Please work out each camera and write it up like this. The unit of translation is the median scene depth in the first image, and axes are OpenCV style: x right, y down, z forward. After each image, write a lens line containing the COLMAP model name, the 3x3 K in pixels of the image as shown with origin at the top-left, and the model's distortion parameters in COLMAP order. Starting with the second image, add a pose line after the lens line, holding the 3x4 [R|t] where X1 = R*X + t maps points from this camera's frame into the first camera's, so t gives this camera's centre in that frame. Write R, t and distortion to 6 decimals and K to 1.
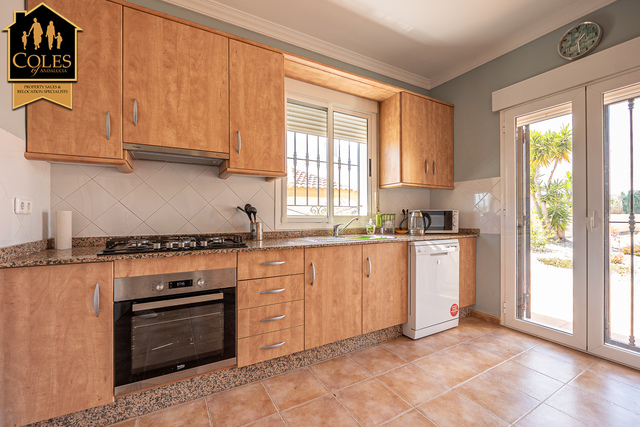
lens RADIAL K [[271.2, 0, 318.6], [0, 271.2, 215.1], [0, 0, 1]] dist [-0.002585, -0.000450]
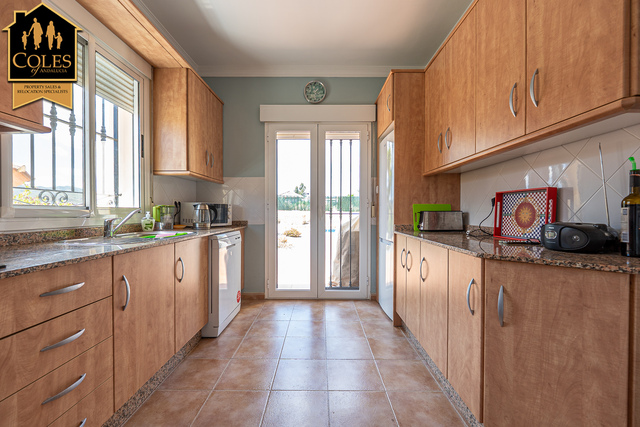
lens RADIAL K [[271.2, 0, 318.6], [0, 271.2, 215.1], [0, 0, 1]] dist [-0.002585, -0.000450]
pose [[0.492260, -0.008269, 0.870409, -0.272117], [-0.005673, 0.999903, 0.012707, 0.011706], [-0.870430, -0.011193, 0.492166, 0.196186]]
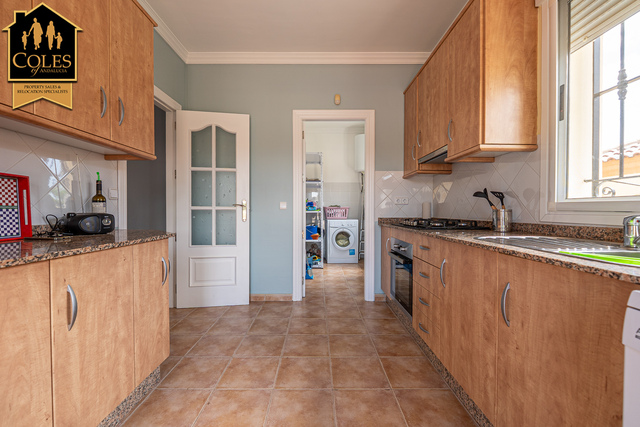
lens RADIAL K [[271.2, 0, 318.6], [0, 271.2, 215.1], [0, 0, 1]] dist [-0.002585, -0.000450]
pose [[-0.498583, 0.008180, -0.866803, 0.631684], [0.002616, 0.999965, 0.007932, 0.029684], [0.866838, 0.001687, -0.498587, 0.802382]]
